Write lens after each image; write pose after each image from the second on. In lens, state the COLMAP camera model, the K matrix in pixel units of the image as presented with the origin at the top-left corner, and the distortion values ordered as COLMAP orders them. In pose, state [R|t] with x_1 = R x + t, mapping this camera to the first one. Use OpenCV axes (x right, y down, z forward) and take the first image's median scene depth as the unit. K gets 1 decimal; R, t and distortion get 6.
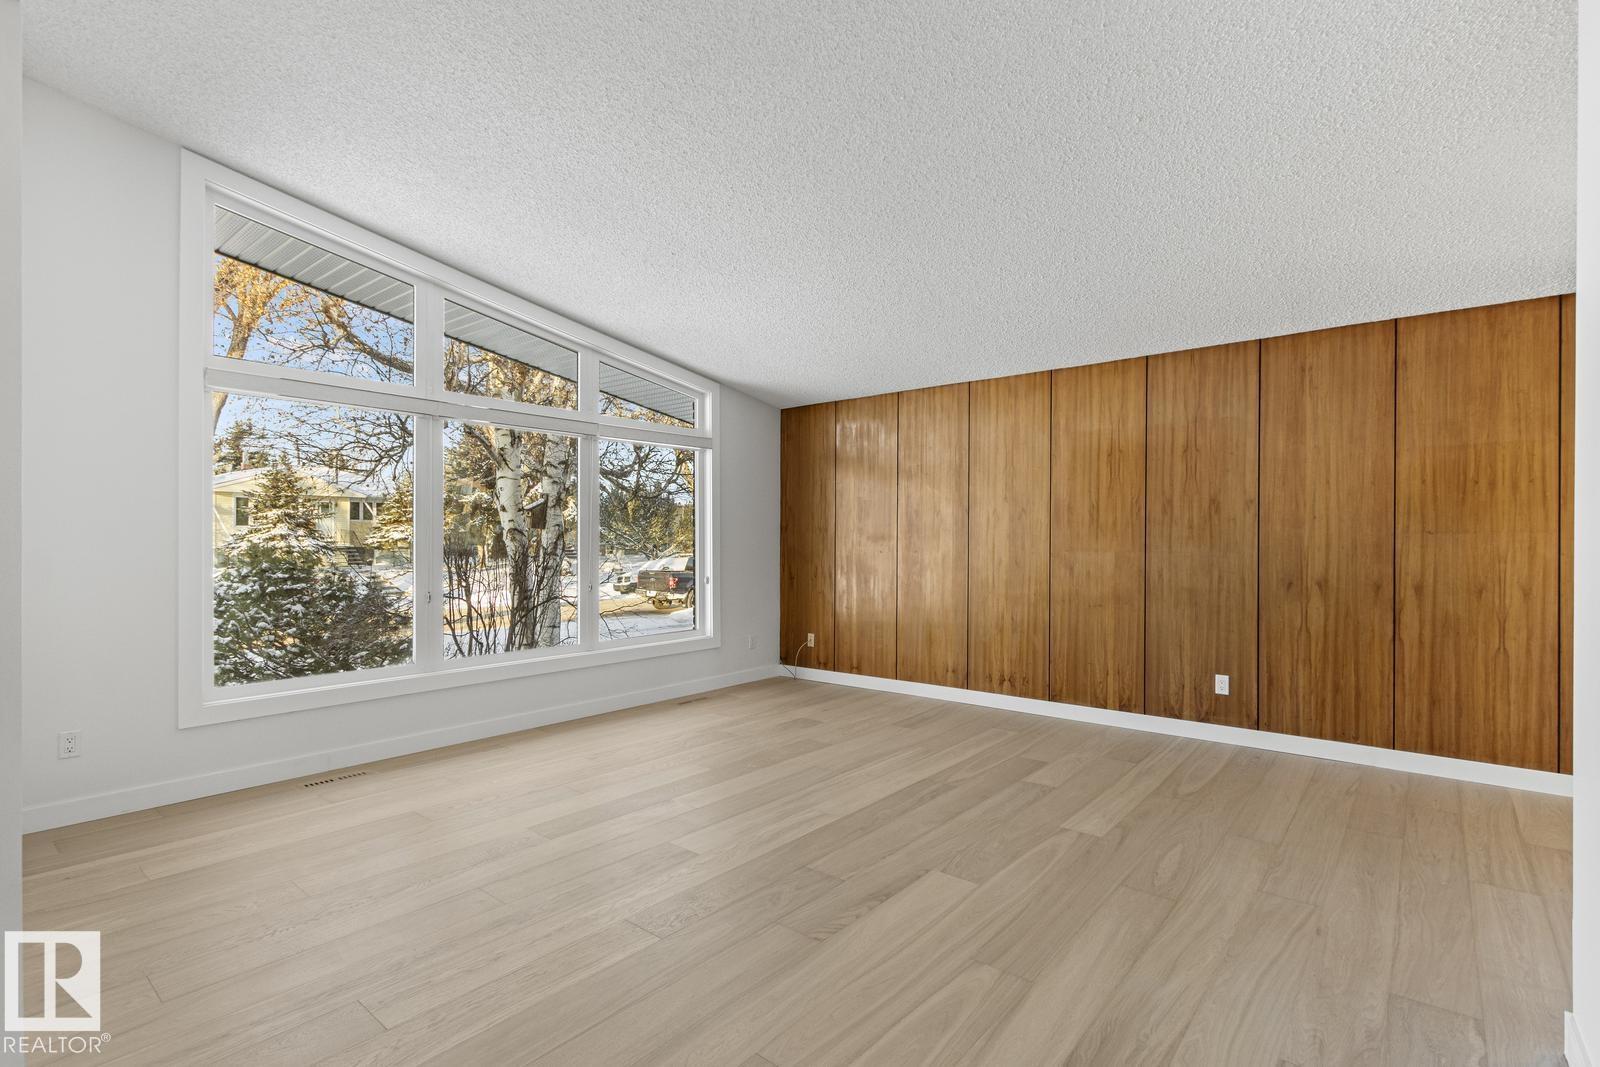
lens RADIAL K [[759.5, 0, 800.0], [0, 759.5, 533.5], [0, 0, 1]] dist [0.011948, -0.000069]
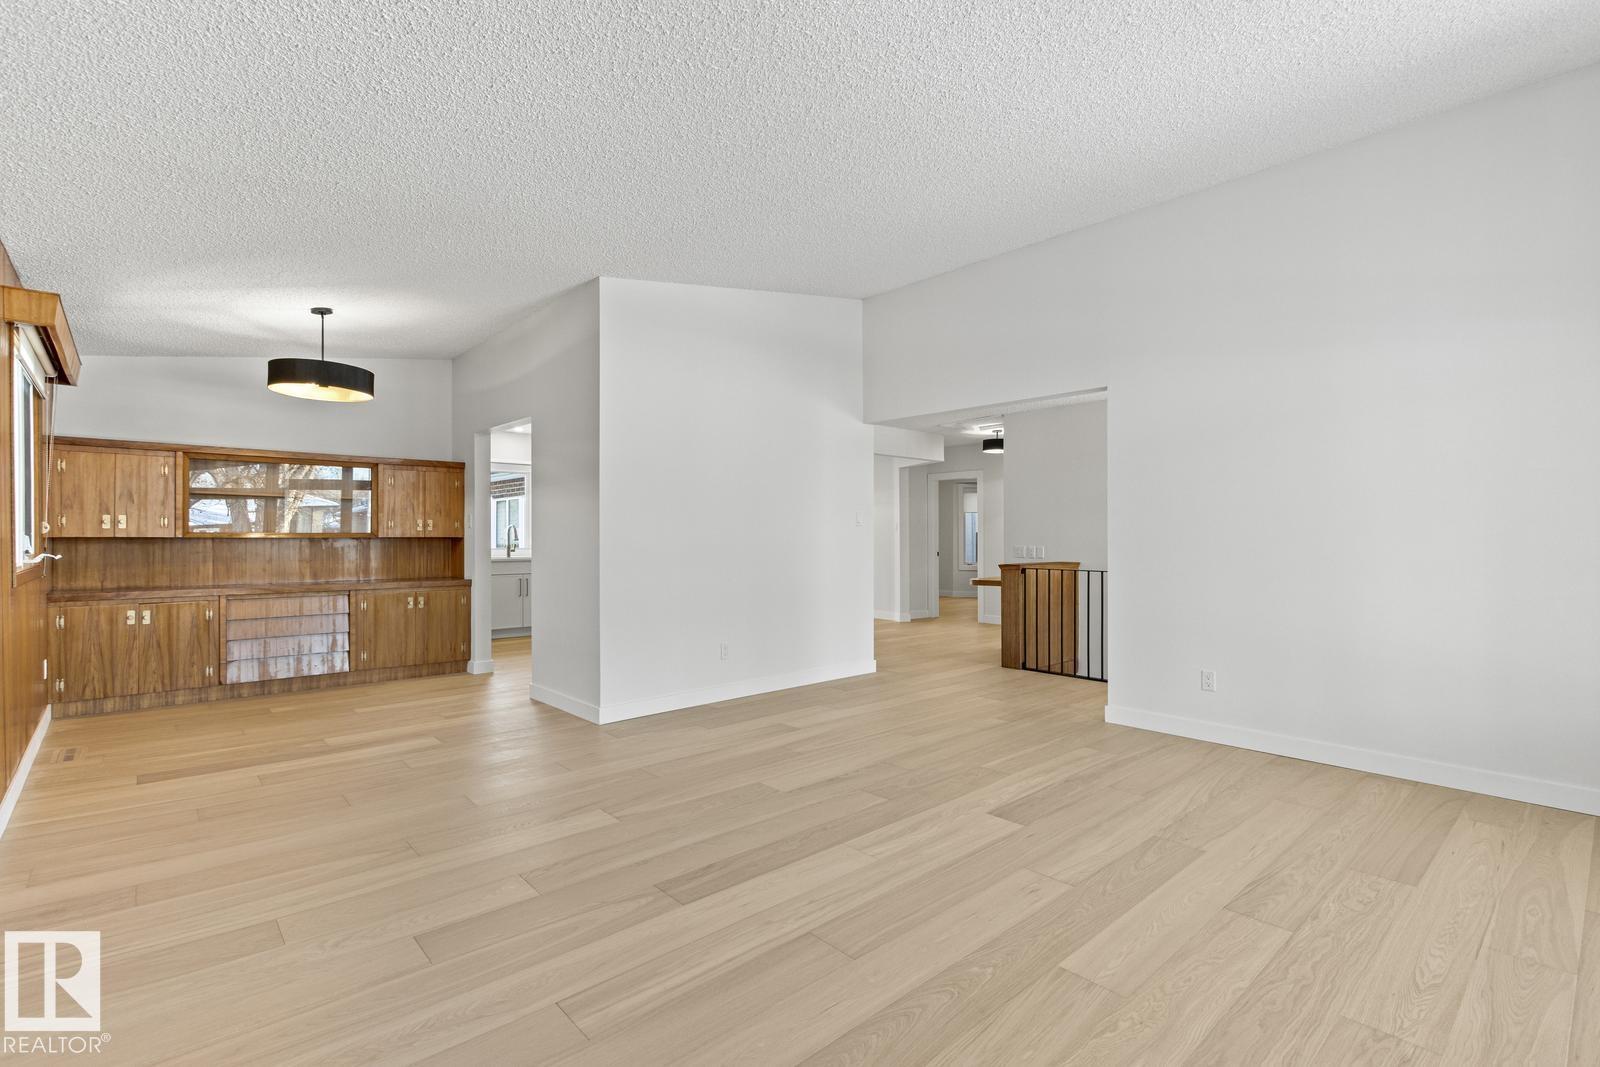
lens RADIAL K [[759.5, 0, 800.0], [0, 759.5, 533.5], [0, 0, 1]] dist [0.011948, -0.000069]
pose [[-0.989500, -0.001218, 0.144526, -0.008083], [-0.002756, 0.999942, -0.010447, 0.010598], [-0.144505, -0.010736, -0.989446, 0.661298]]
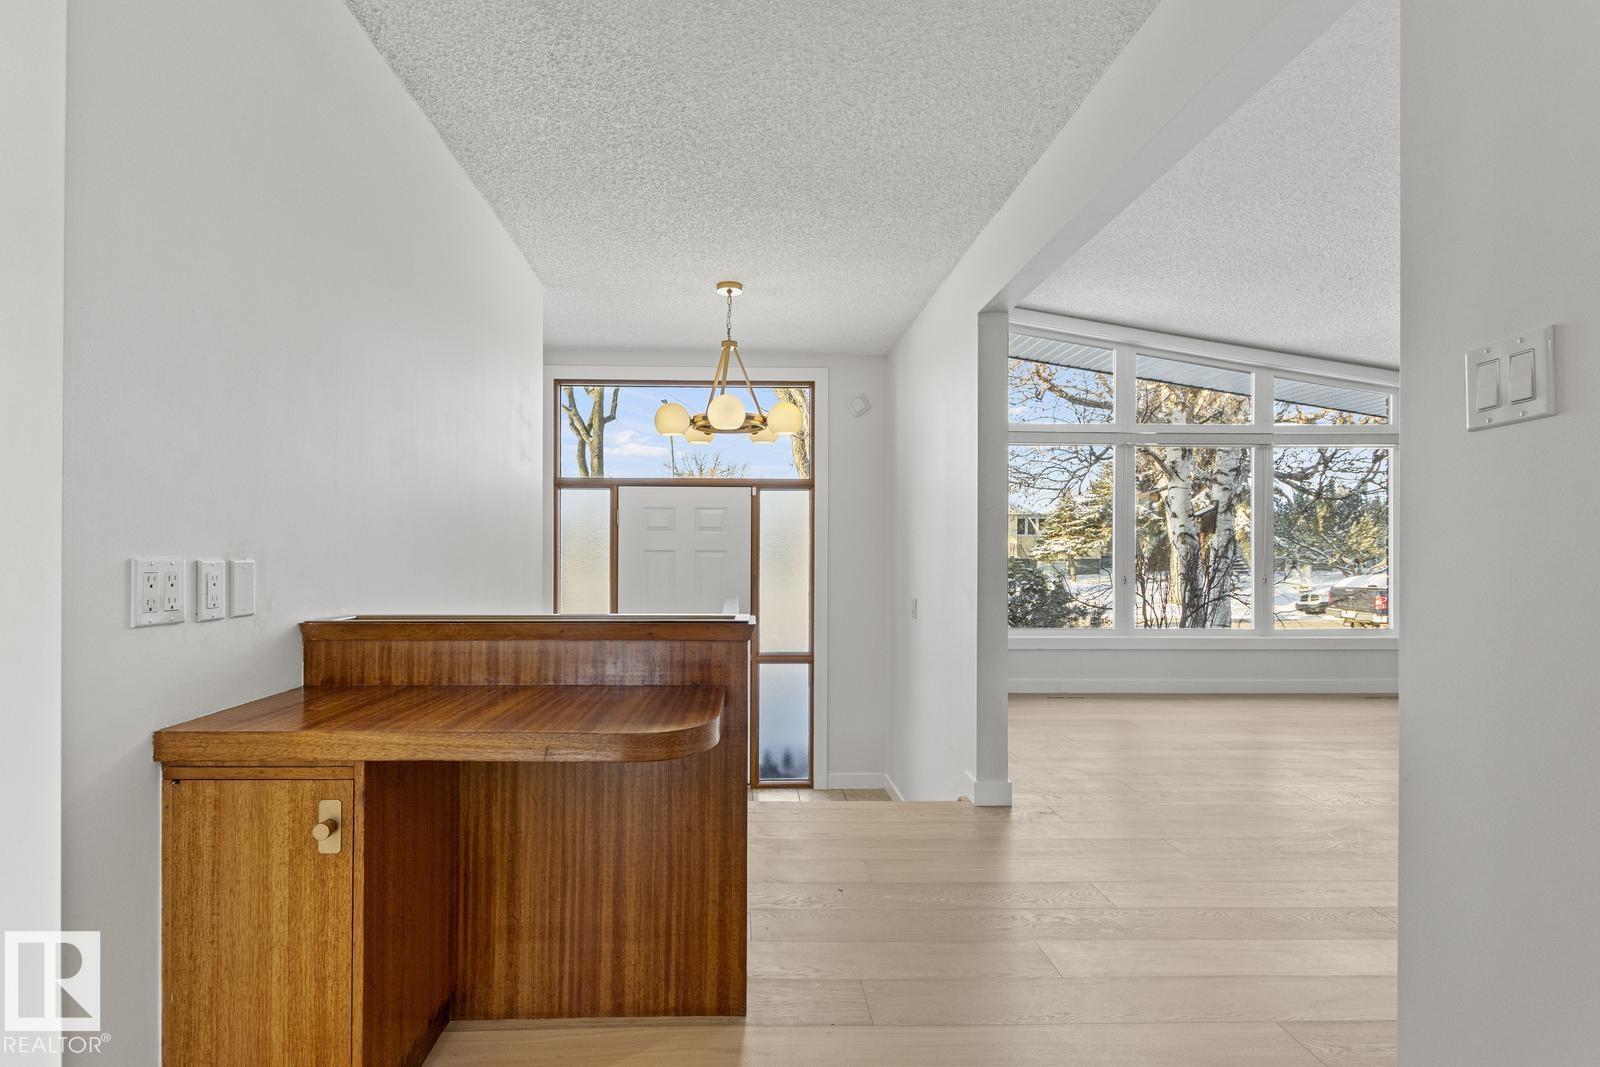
lens RADIAL K [[750.6, 0, 769.4], [0, 750.6, 551.4], [0, 0, 1]] dist [0.012435, -0.000200]
pose [[0.659759, 0.002293, -0.751474, 0.047382], [0.002330, 0.999984, 0.005097, 0.012731], [0.751474, -0.005113, 0.659743, -0.169454]]
